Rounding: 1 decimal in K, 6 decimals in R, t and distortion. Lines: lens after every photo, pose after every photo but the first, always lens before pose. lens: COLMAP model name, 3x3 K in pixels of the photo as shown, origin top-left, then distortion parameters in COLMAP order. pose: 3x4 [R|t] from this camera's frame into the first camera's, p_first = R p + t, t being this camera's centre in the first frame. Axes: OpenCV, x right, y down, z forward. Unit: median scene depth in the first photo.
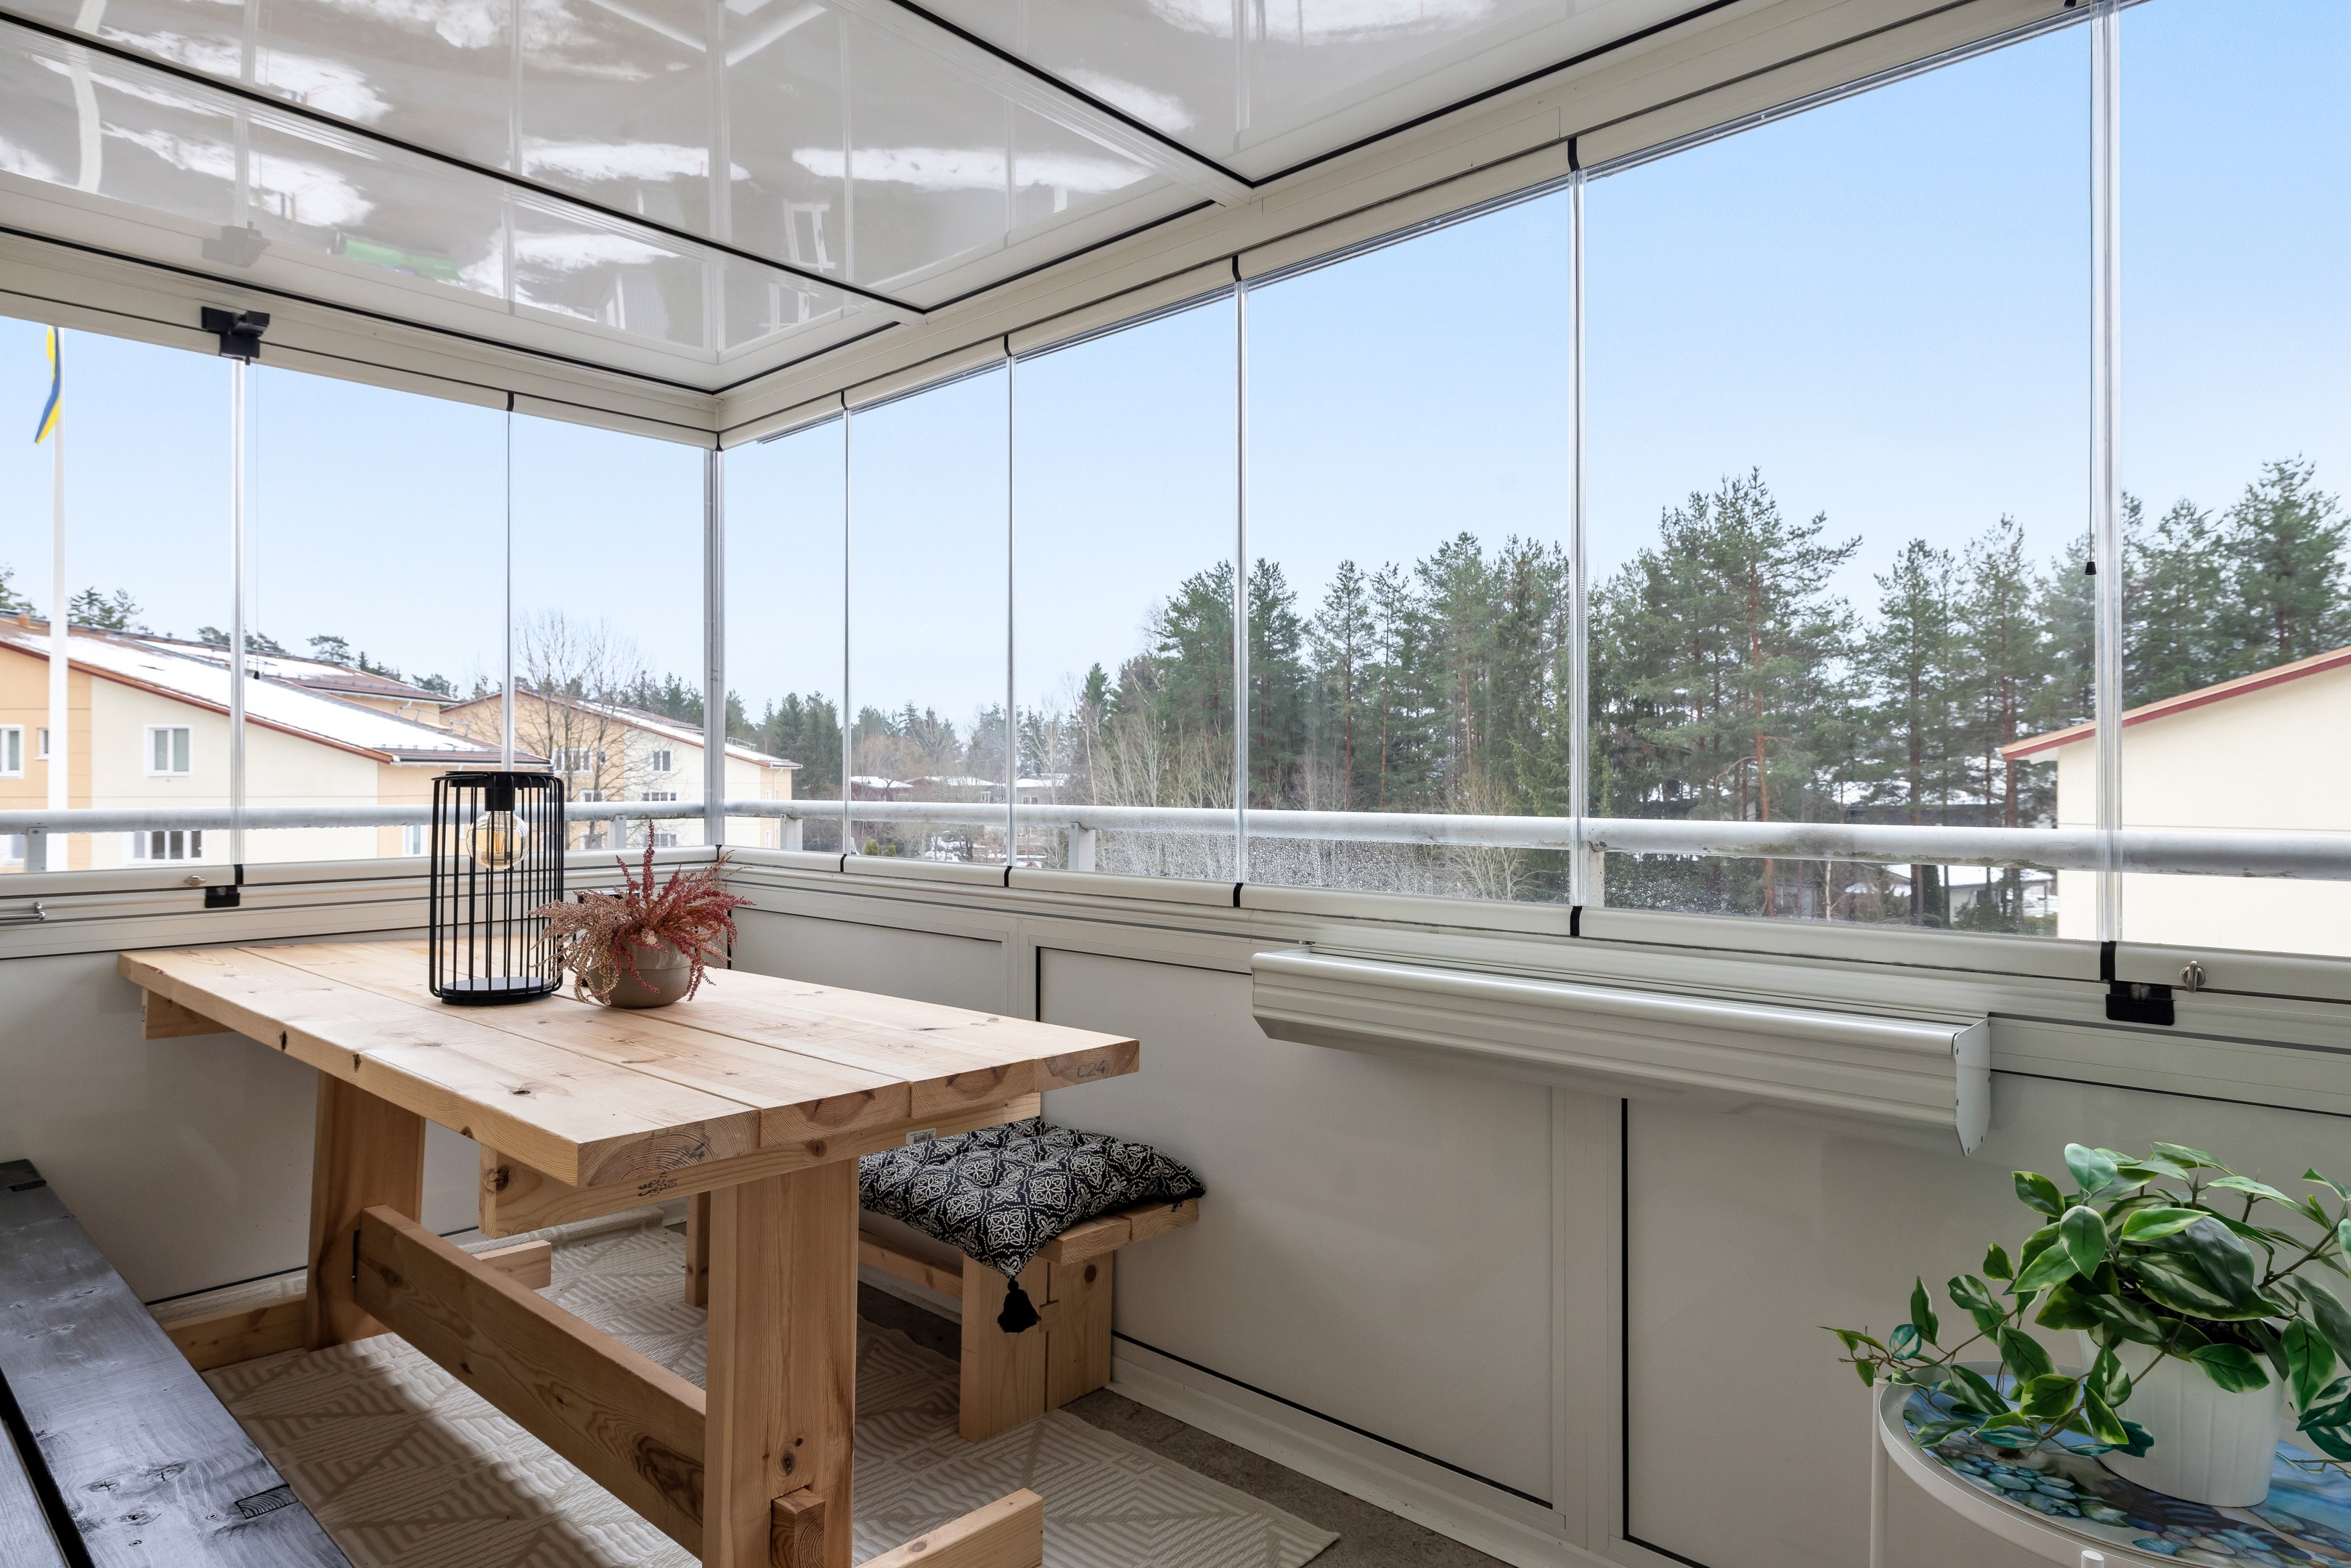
lens RADIAL K [[1343.5, 0, 1175.5], [0, 1343.5, 784.0], [0, 0, 1]] dist [0.004374, -0.000930]
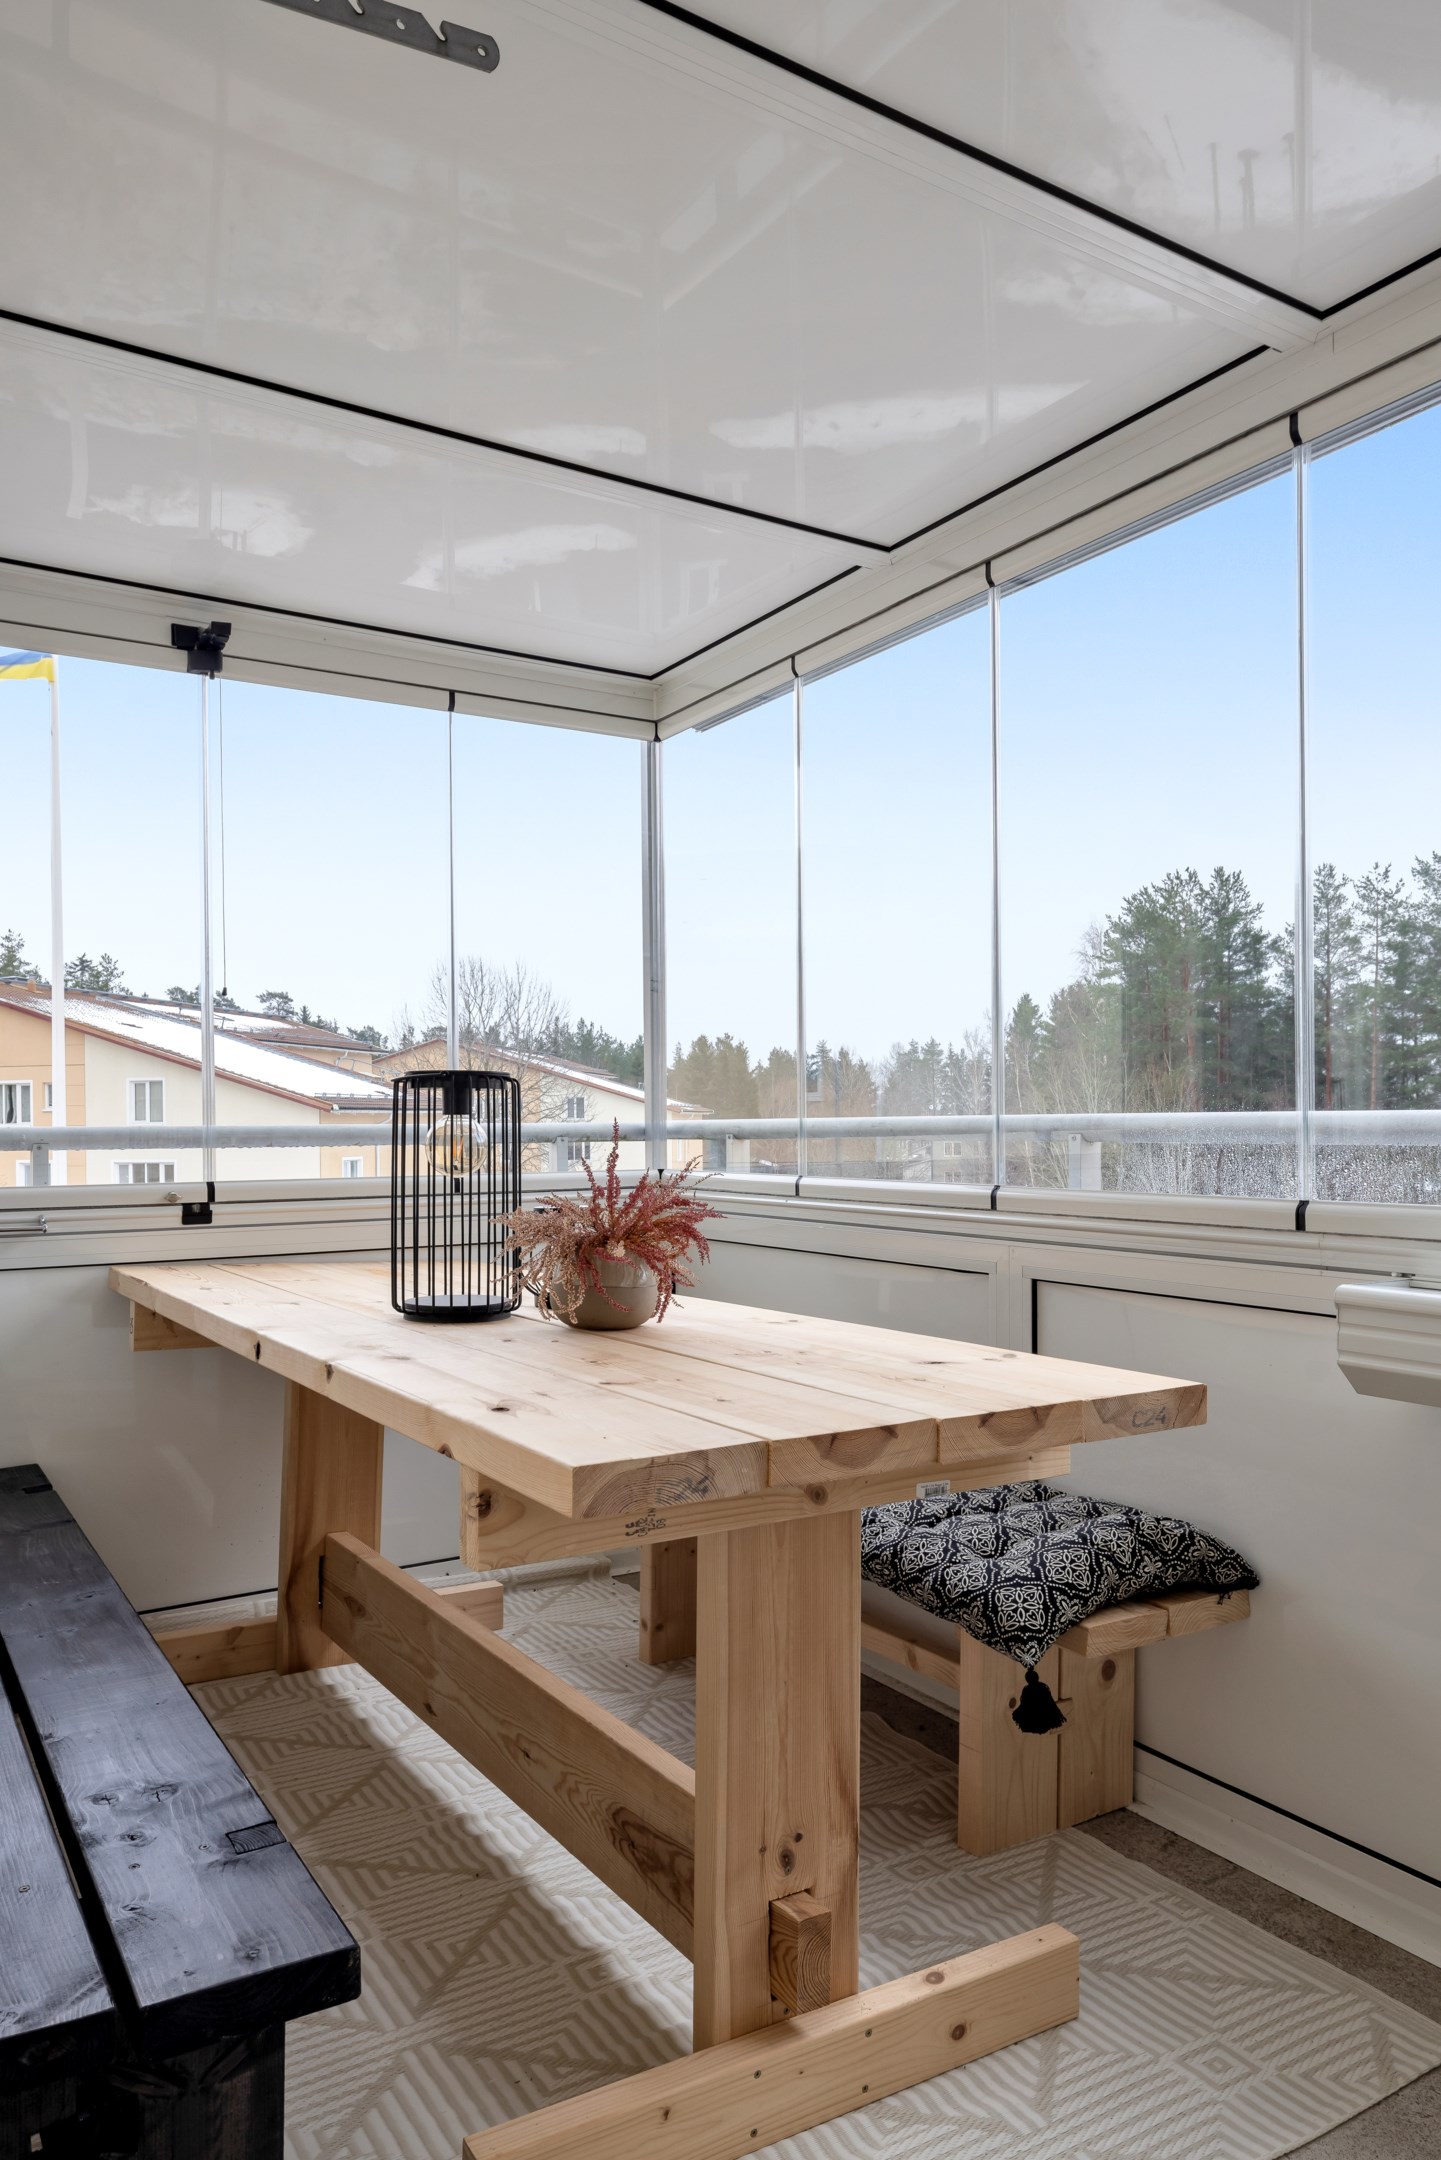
lens RADIAL K [[1436.1, 0, 707.5], [0, 1436.1, 1158.4], [0, 0, 1]] dist [0.003005, -0.000747]
pose [[0.963932, -0.002808, -0.266134, -0.068347], [0.007127, 0.999858, 0.015265, 0.033722], [0.266054, -0.016612, 0.963815, 0.085812]]
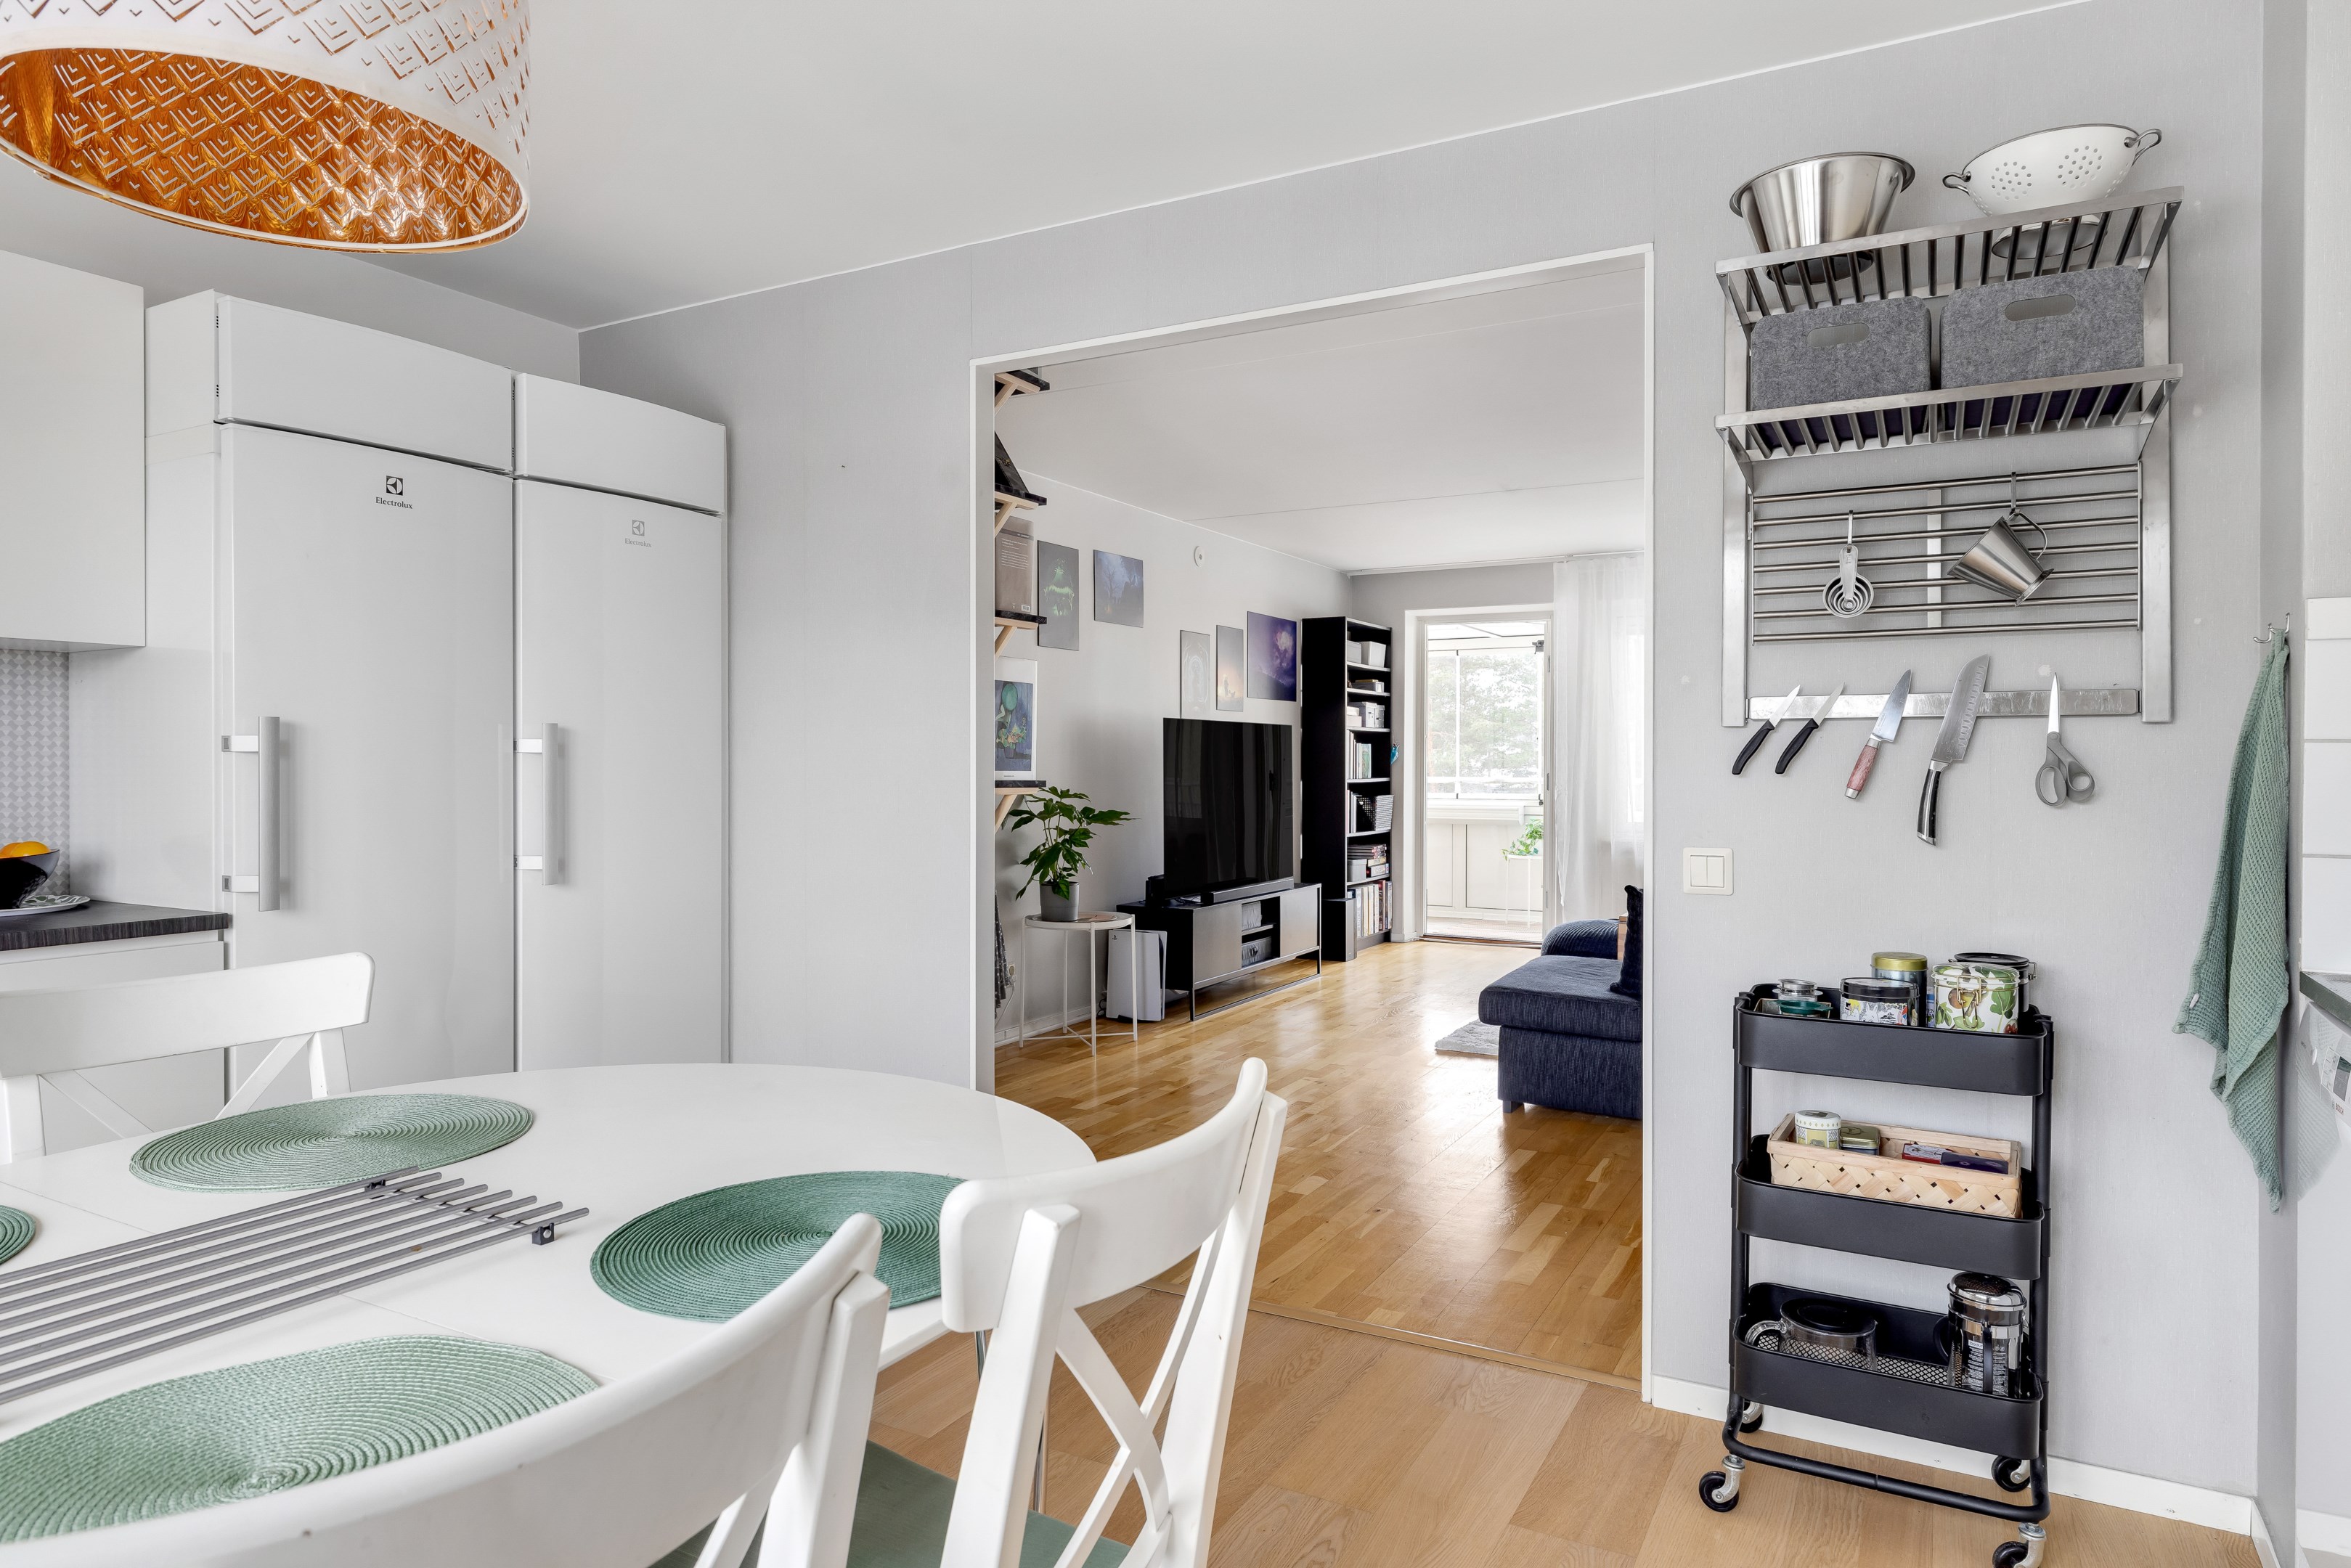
lens RADIAL K [[1390.1, 0, 1176.9], [0, 1390.1, 771.6], [0, 0, 1]] dist [-0.000580, 0.000991]
pose [[0.971305, -0.000661, 0.237835, -1.717547], [0.000541, 1.000000, 0.000573, 0.002470], [-0.237836, -0.000428, 0.971305, -3.359499]]
